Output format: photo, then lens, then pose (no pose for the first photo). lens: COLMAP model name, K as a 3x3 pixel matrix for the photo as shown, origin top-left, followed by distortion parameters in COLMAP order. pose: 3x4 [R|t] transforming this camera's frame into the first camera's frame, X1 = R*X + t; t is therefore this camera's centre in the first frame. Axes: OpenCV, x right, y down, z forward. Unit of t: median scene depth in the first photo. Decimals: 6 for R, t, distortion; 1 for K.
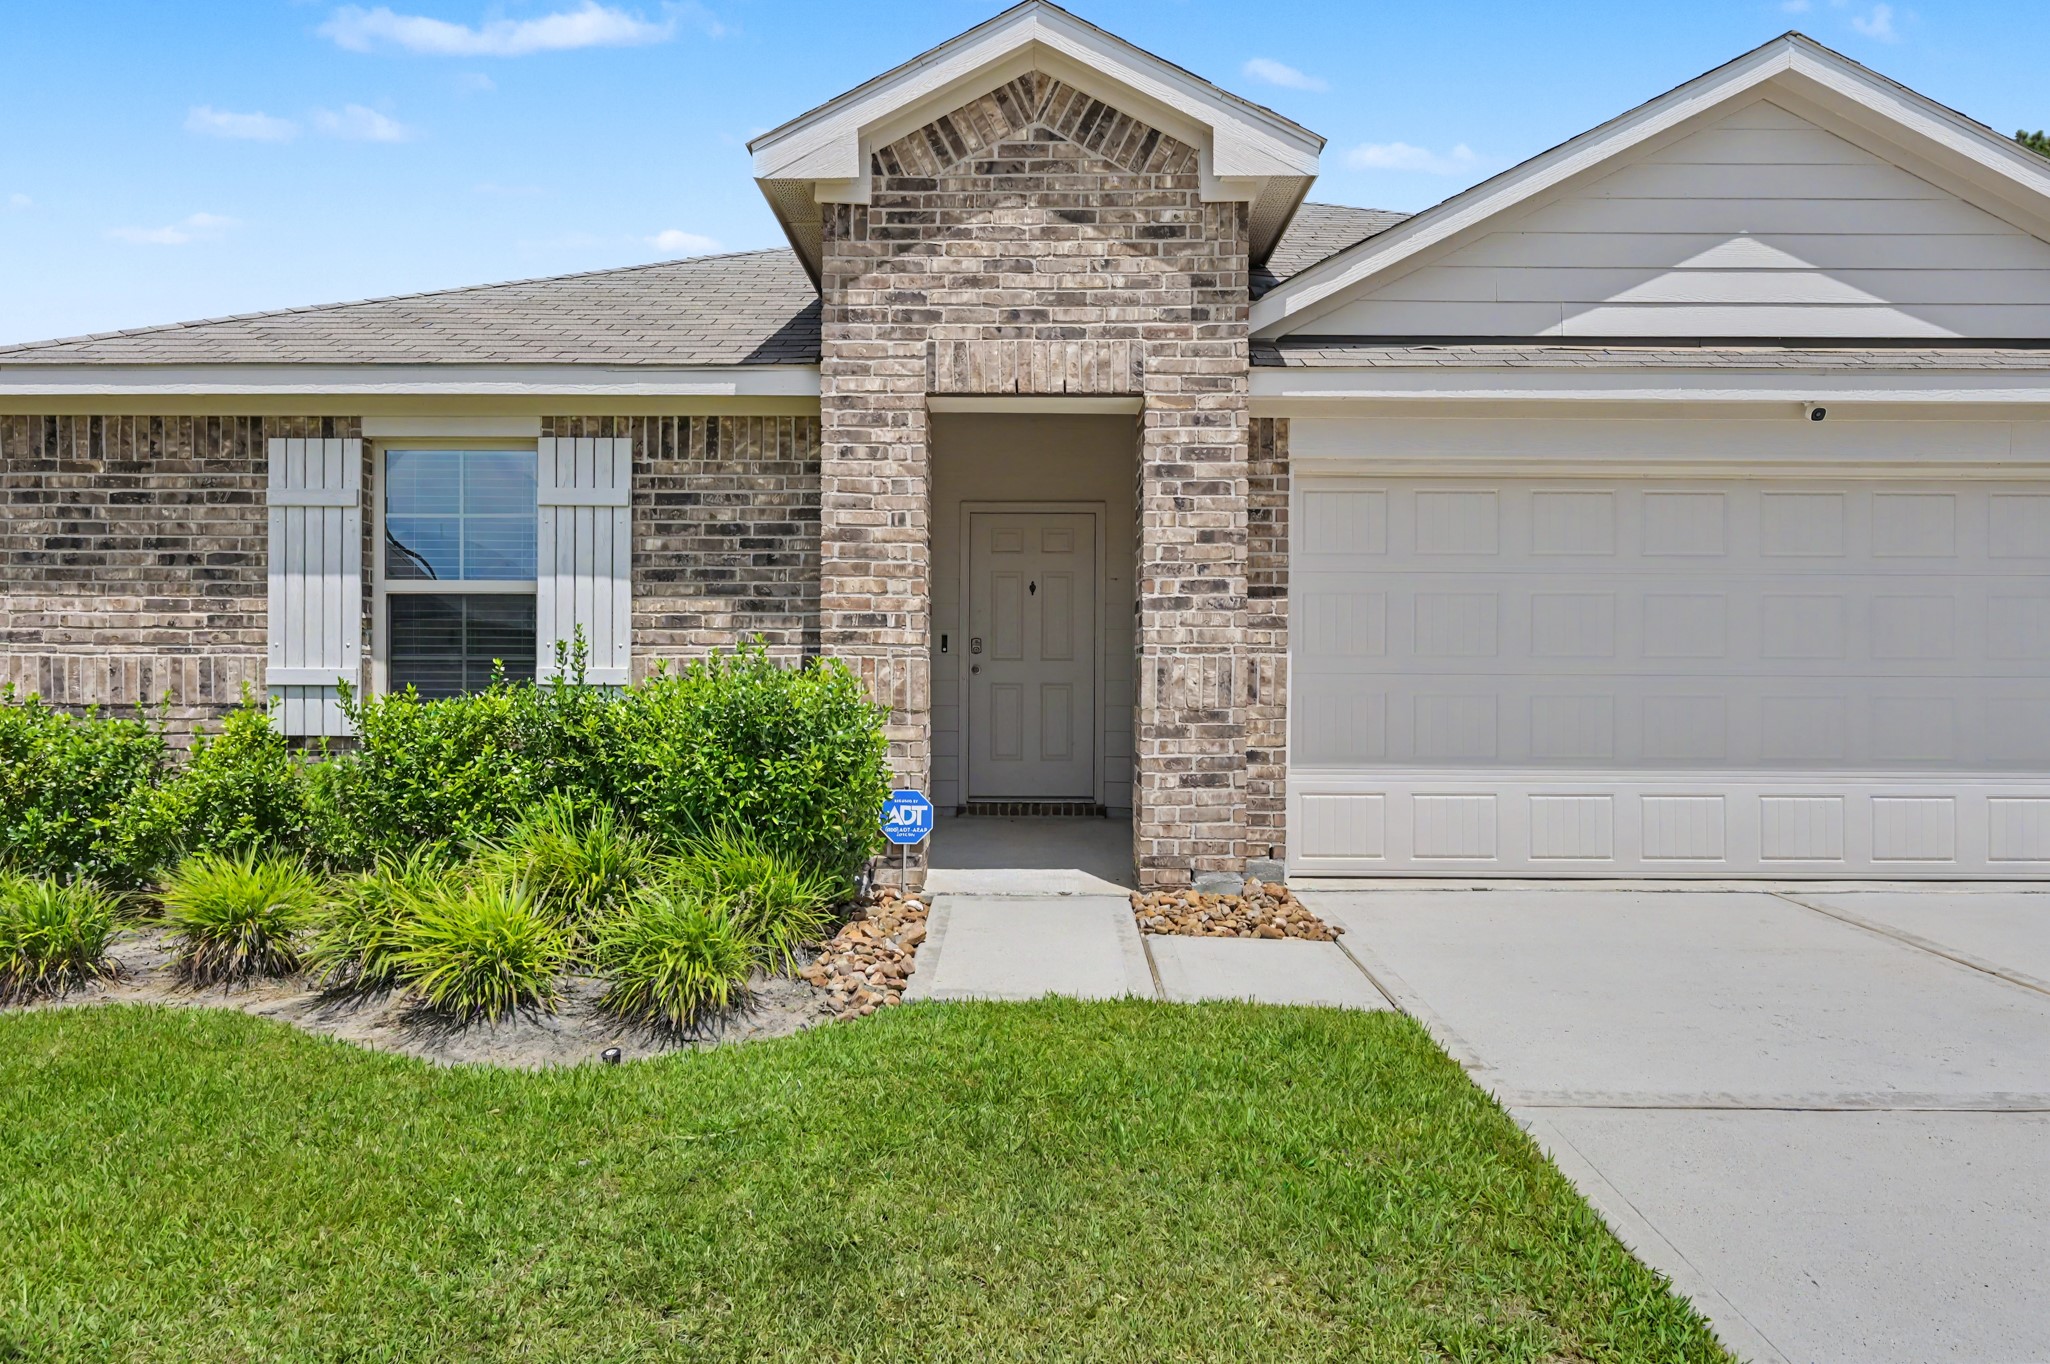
lens RADIAL K [[1237.4, 0, 1047.1], [0, 1237.4, 614.3], [0, 0, 1]] dist [-0.001921, 0.001009]
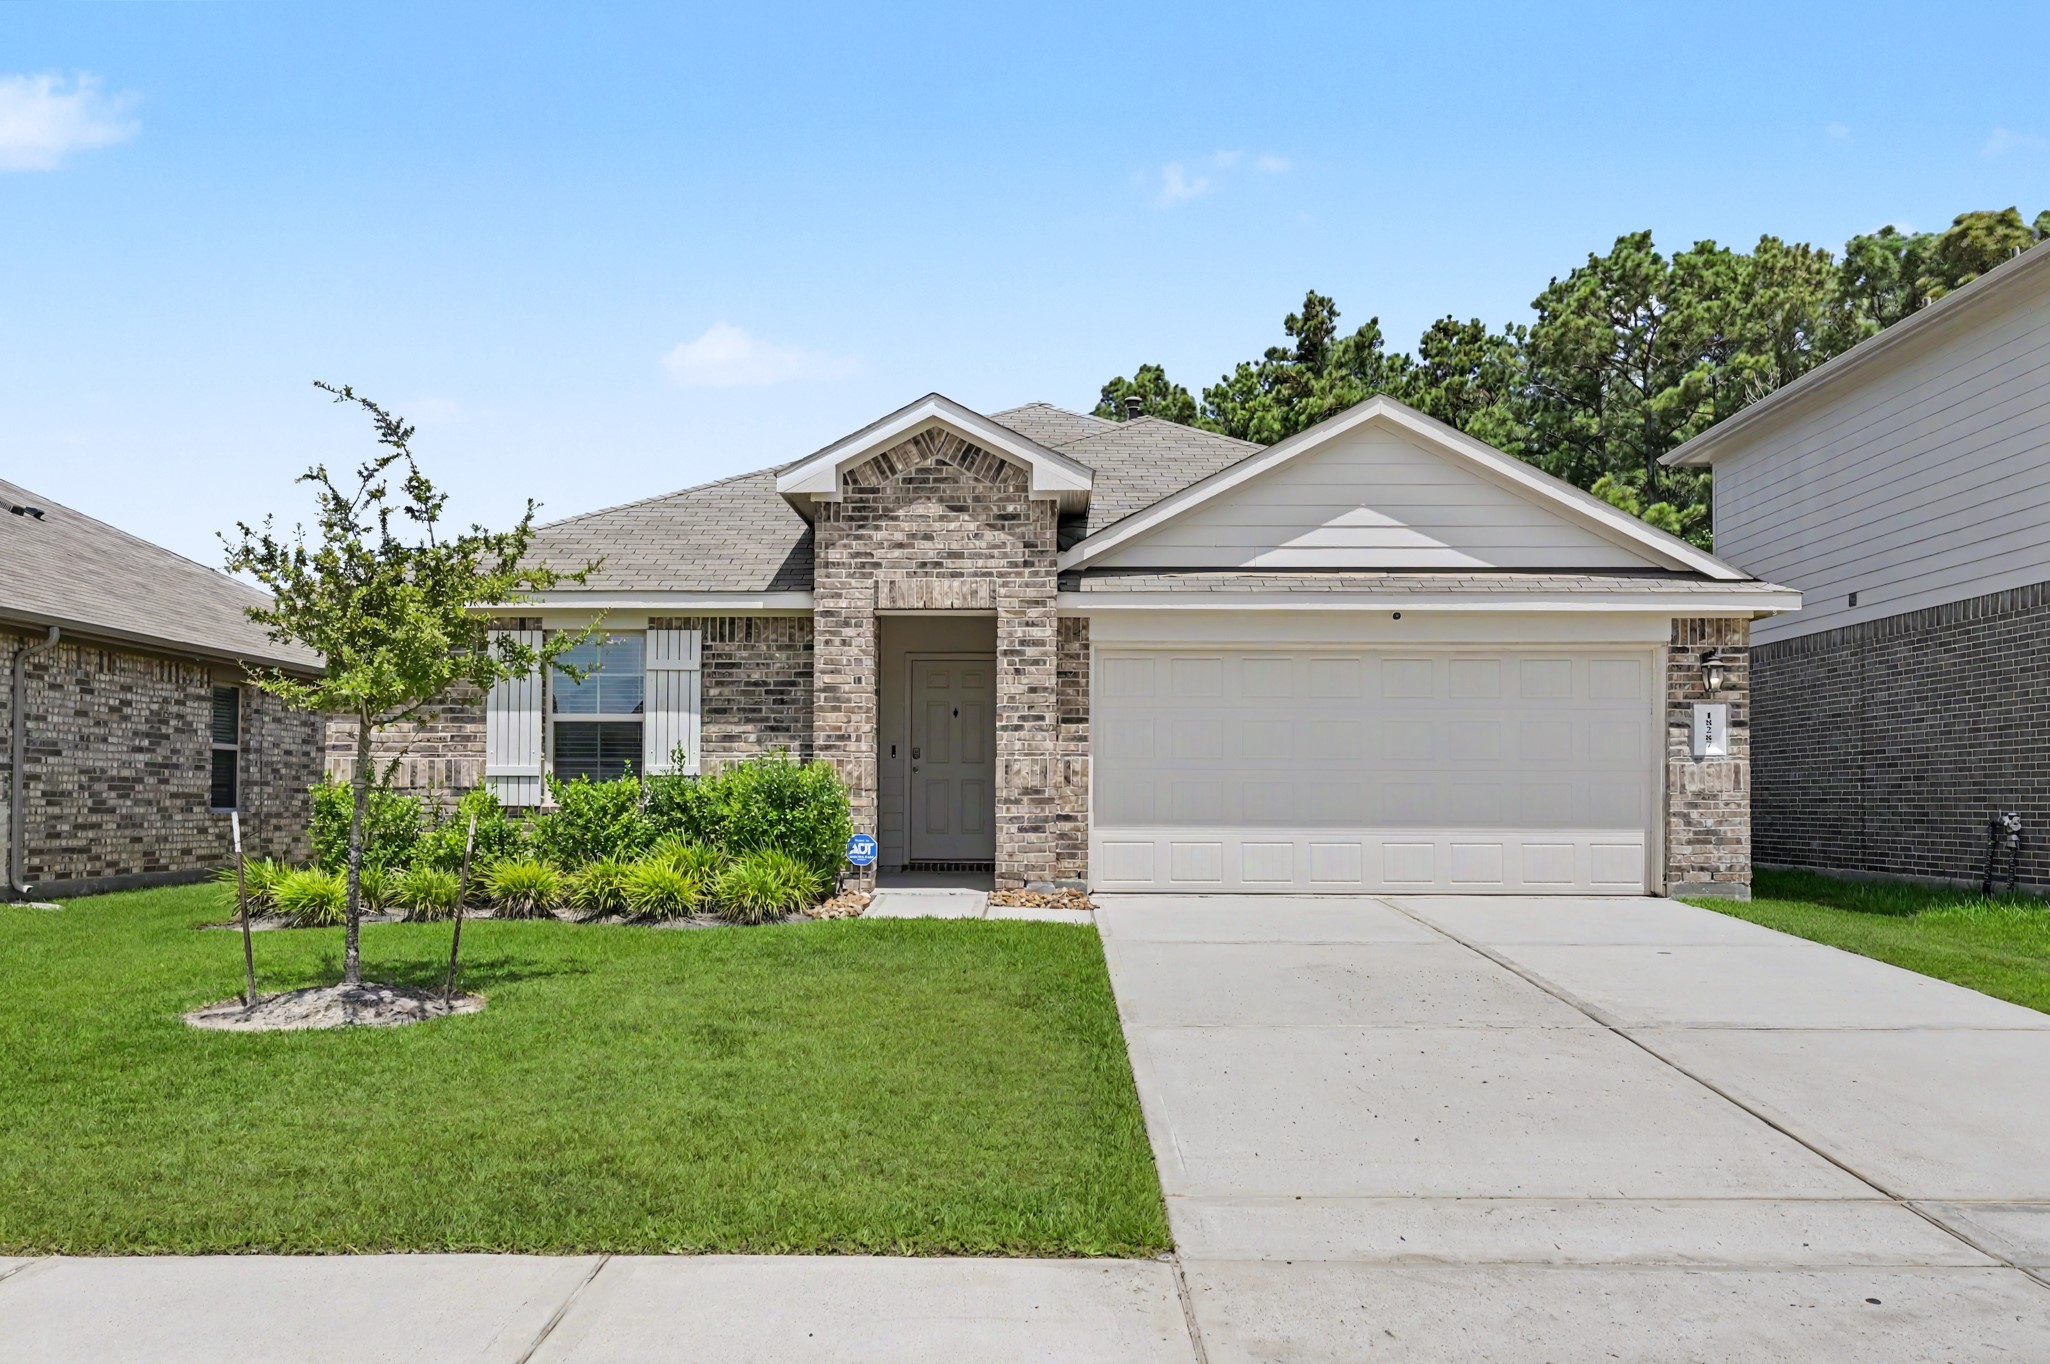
lens RADIAL K [[1335.4, 0, 1024.0], [0, 1335.4, 686.6], [0, 0, 1]] dist [0.001012, -0.000553]
pose [[0.999971, -0.001538, -0.007401, 0.128395], [0.001331, 0.999612, -0.027831, -0.014336], [0.007441, 0.027821, 0.999585, -0.883105]]
